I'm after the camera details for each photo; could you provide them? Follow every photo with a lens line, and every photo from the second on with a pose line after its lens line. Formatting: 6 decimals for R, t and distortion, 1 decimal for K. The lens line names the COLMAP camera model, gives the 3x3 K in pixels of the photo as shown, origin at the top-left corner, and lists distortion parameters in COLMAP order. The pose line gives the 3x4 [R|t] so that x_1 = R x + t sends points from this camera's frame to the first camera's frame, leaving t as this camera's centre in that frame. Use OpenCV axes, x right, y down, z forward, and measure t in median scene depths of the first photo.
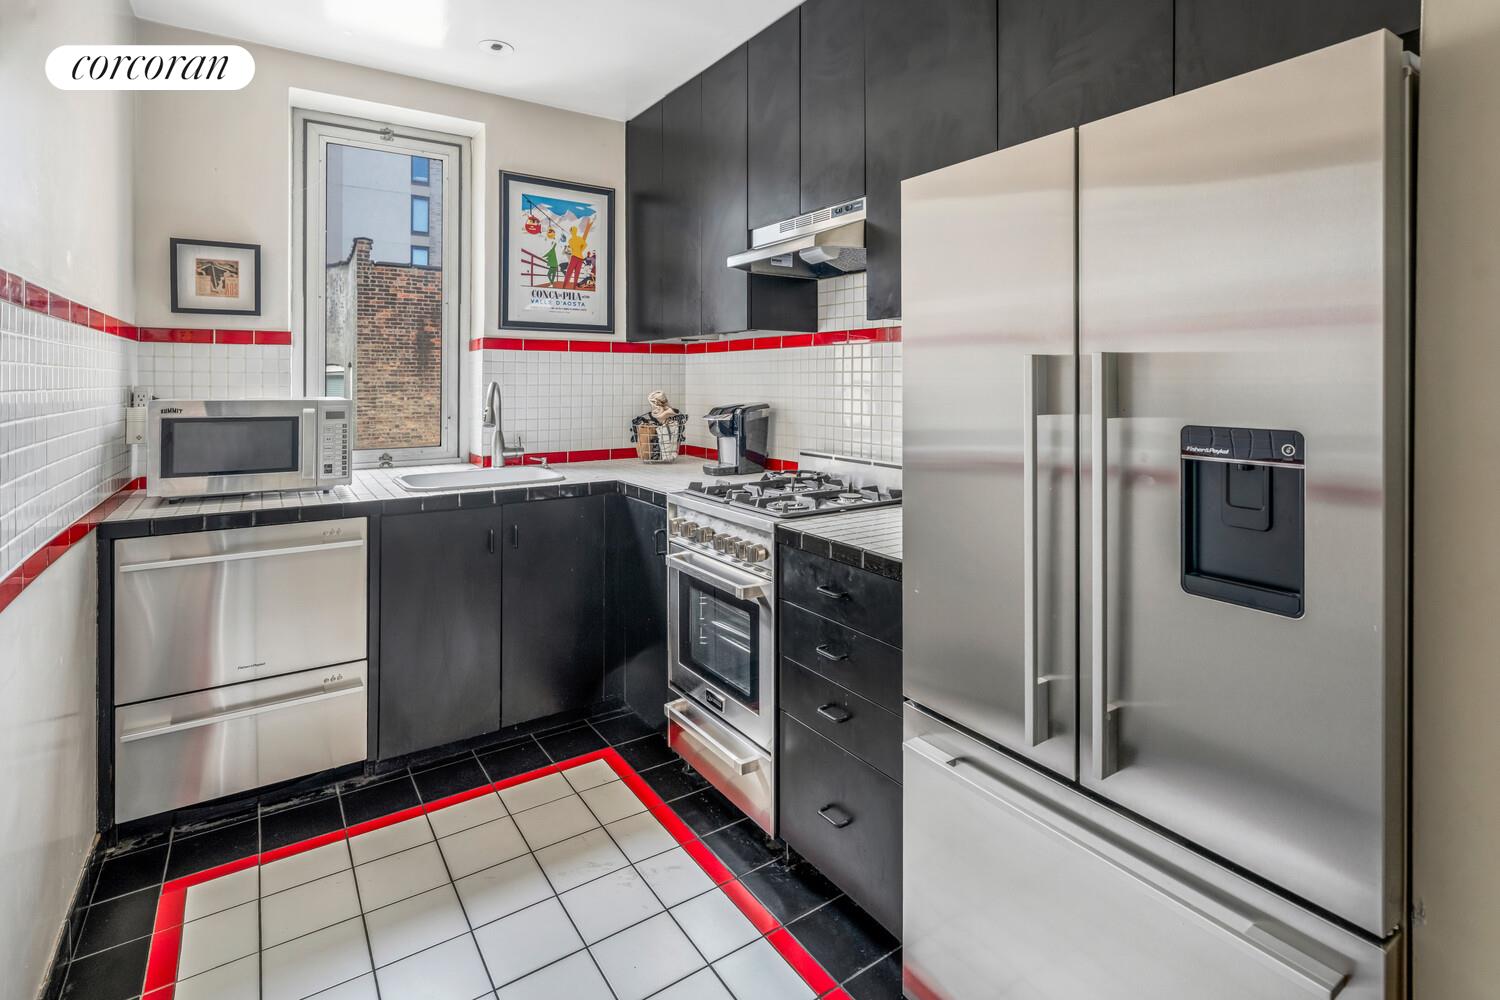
lens RADIAL K [[731.8, 0, 752.1], [0, 731.8, 388.3], [0, 0, 1]] dist [0.035425, -0.012257]
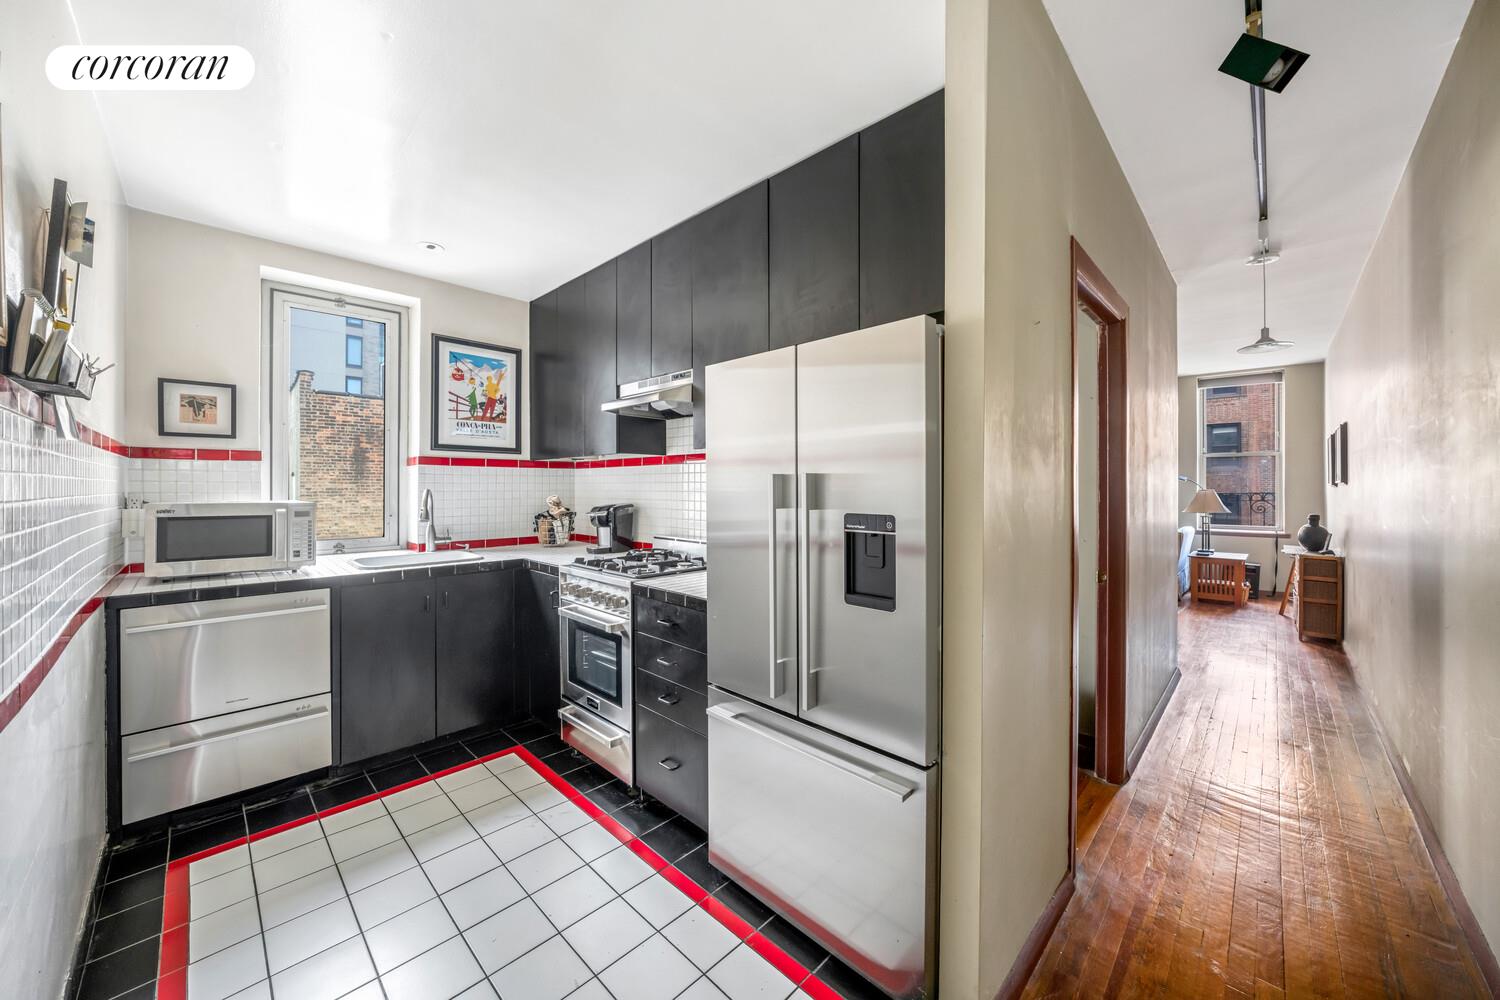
lens RADIAL K [[545.0, 0, 740.6], [0, 545.0, 495.4], [0, 0, 1]] dist [-0.001248, -0.000075]
pose [[0.981106, -0.002483, 0.193456, 0.027921], [0.001581, 0.999987, 0.004817, -0.000926], [-0.193466, -0.004420, 0.981097, -0.127691]]
